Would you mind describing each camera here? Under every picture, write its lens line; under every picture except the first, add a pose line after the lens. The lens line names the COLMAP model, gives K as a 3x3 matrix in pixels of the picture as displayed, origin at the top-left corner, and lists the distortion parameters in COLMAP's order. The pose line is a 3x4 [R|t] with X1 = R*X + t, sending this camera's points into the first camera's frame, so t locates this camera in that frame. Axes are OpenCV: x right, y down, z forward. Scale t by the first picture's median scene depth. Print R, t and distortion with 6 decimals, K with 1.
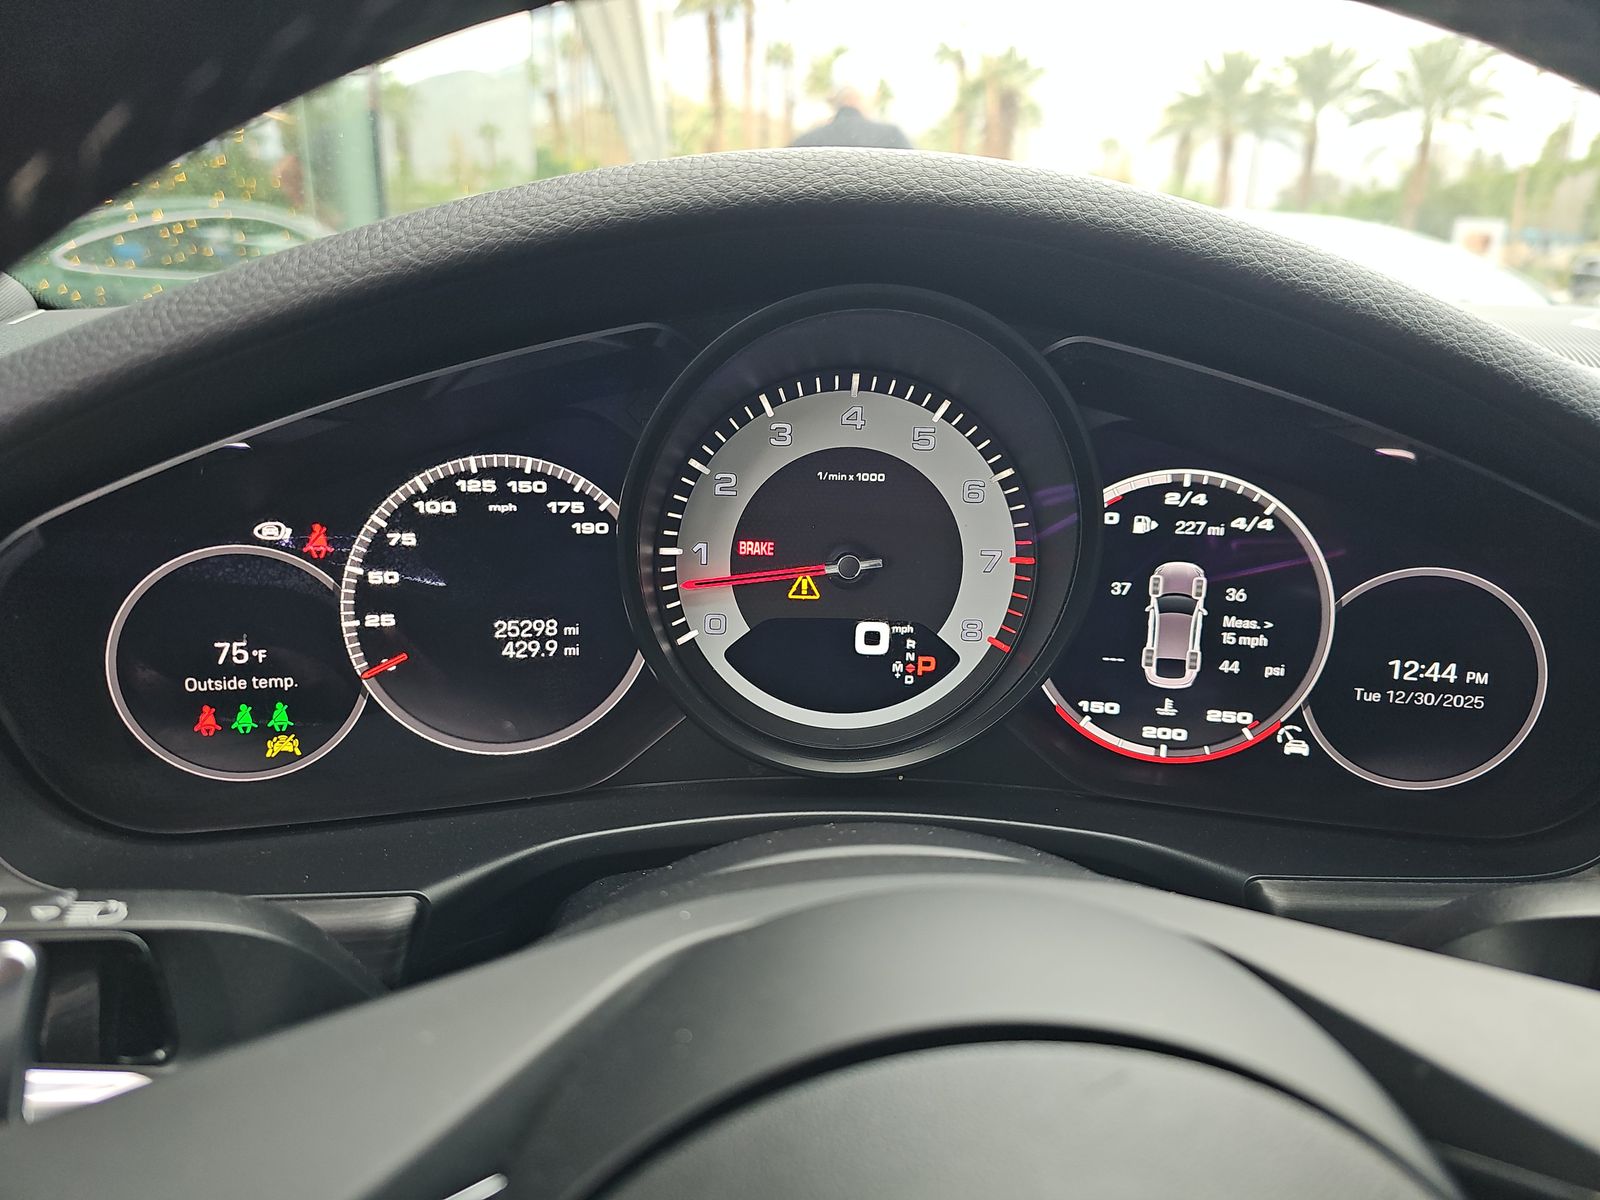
lens RADIAL K [[1036.6, 0, 812.9], [0, 1036.6, 598.3], [0, 0, 1]] dist [0.057786, -0.042019]
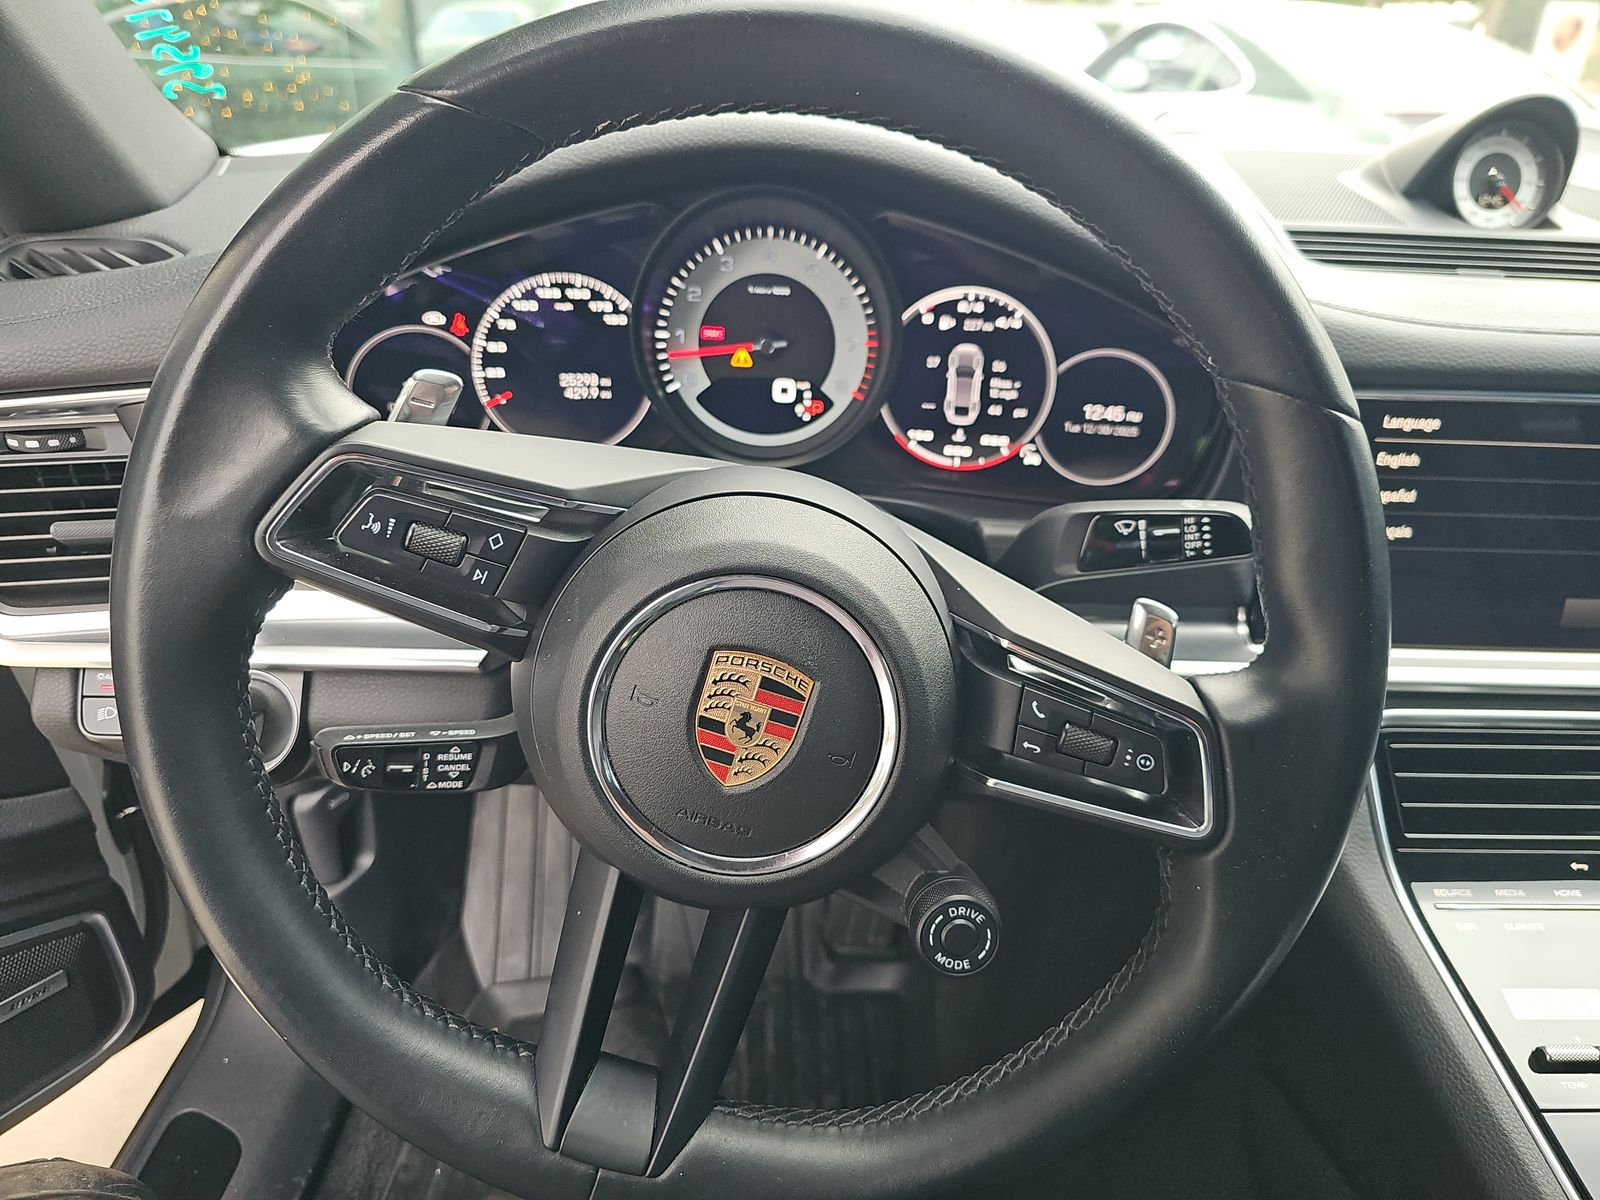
lens RADIAL K [[1085.6, 0, 806.6], [0, 1085.6, 582.7], [0, 0, 1]] dist [0.062736, -0.101781]
pose [[0.998896, 0.023060, -0.040922, 0.177661], [-0.016118, 0.986575, 0.162514, 0.060295], [0.044121, -0.161675, 0.985857, -0.797891]]
